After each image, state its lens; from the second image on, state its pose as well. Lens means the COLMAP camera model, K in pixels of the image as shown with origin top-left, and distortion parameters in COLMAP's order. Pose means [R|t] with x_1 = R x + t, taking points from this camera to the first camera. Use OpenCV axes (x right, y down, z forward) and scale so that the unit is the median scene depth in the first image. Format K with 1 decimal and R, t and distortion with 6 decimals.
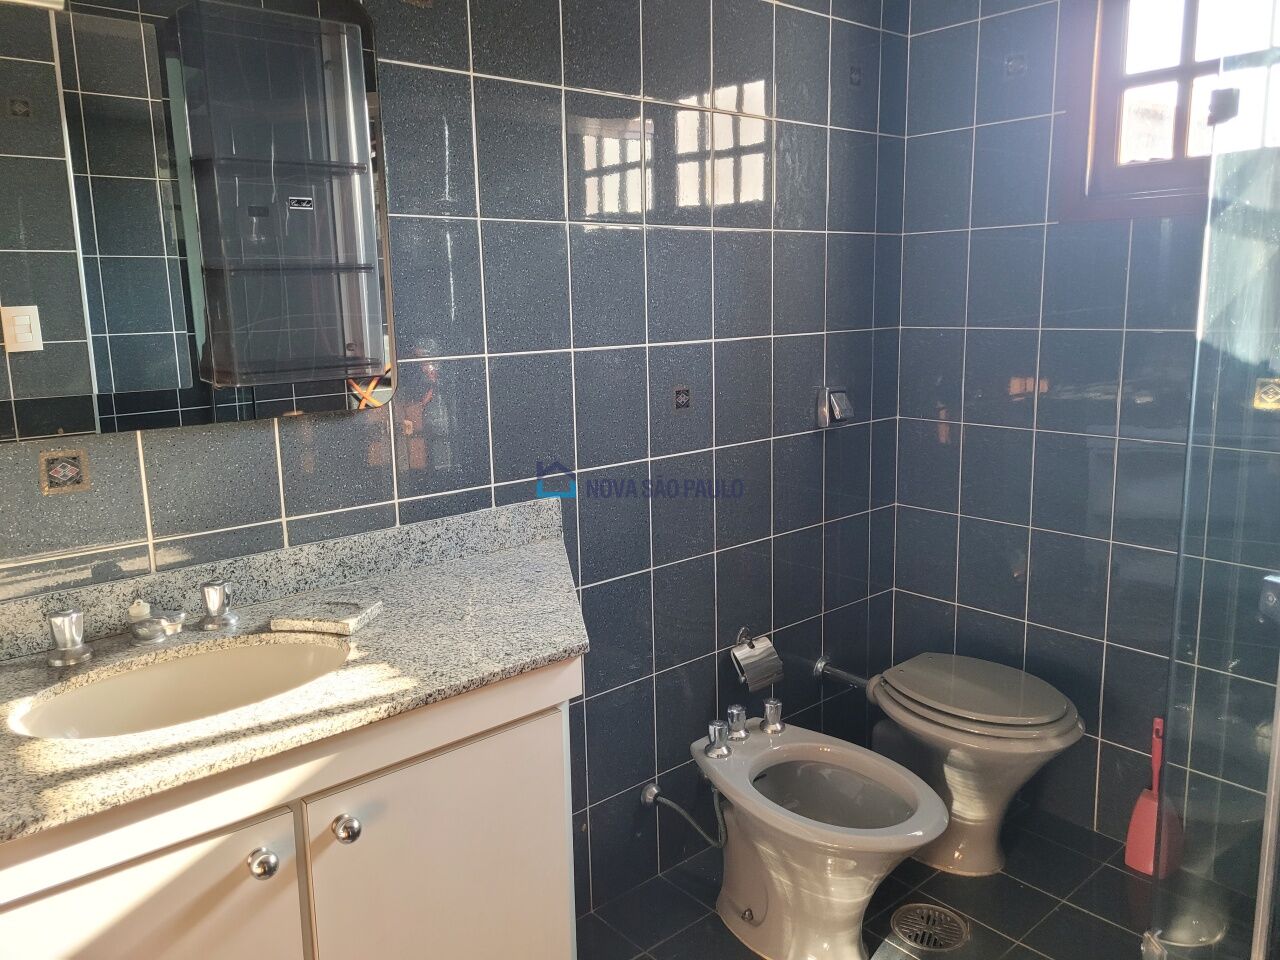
lens RADIAL K [[975.1, 0, 640.8], [0, 975.1, 472.9], [0, 0, 1]] dist [0.049231, -0.043512]
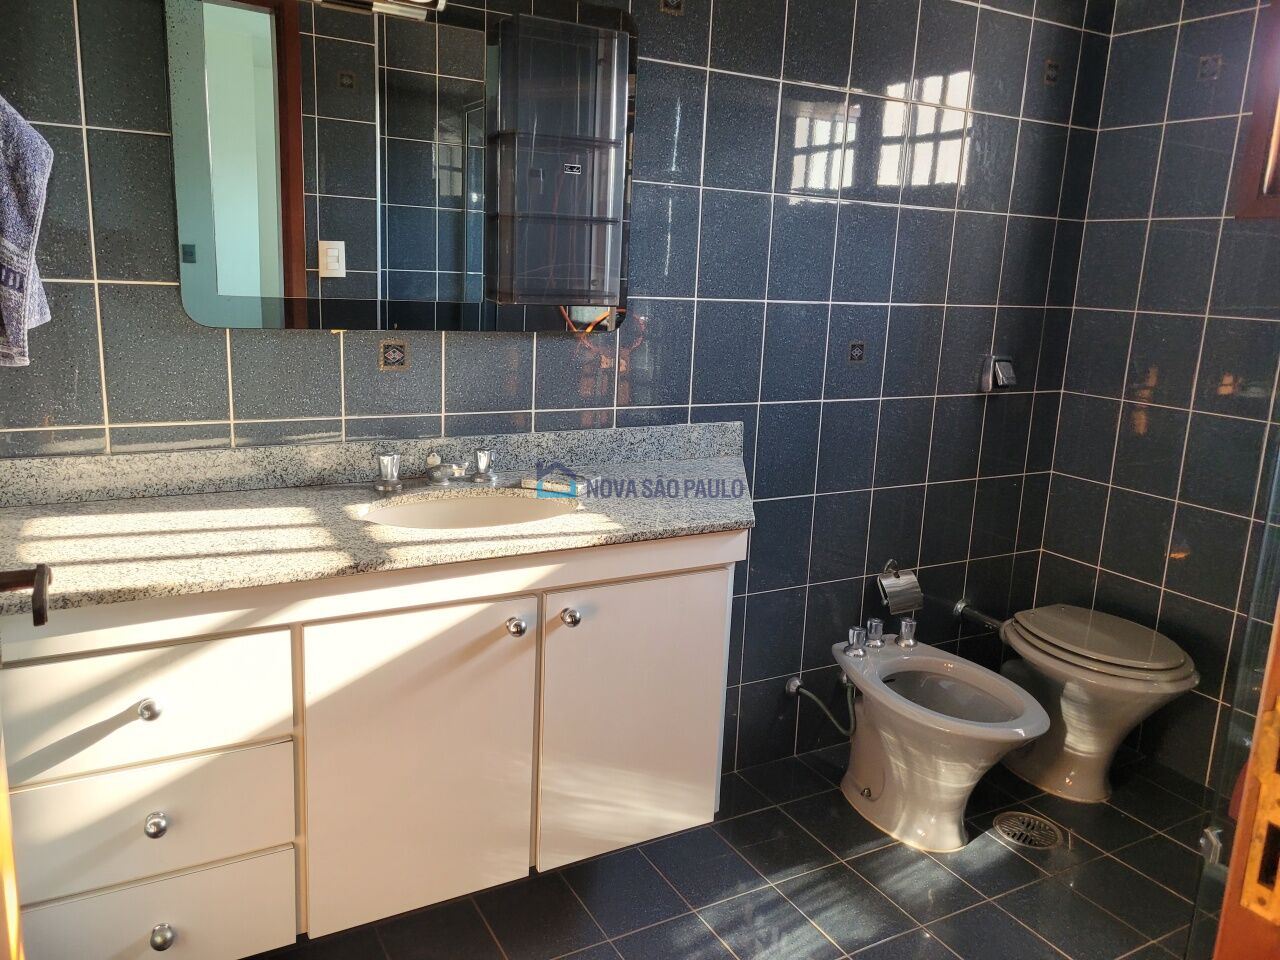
lens RADIAL K [[975.1, 0, 643.9], [0, 975.1, 480.9], [0, 0, 1]] dist [0.049231, -0.043512]
pose [[0.978450, 0.103497, -0.178674, 0.019009], [-0.097654, 0.994367, 0.041216, 0.054598], [0.181933, -0.022880, 0.983045, -0.198008]]
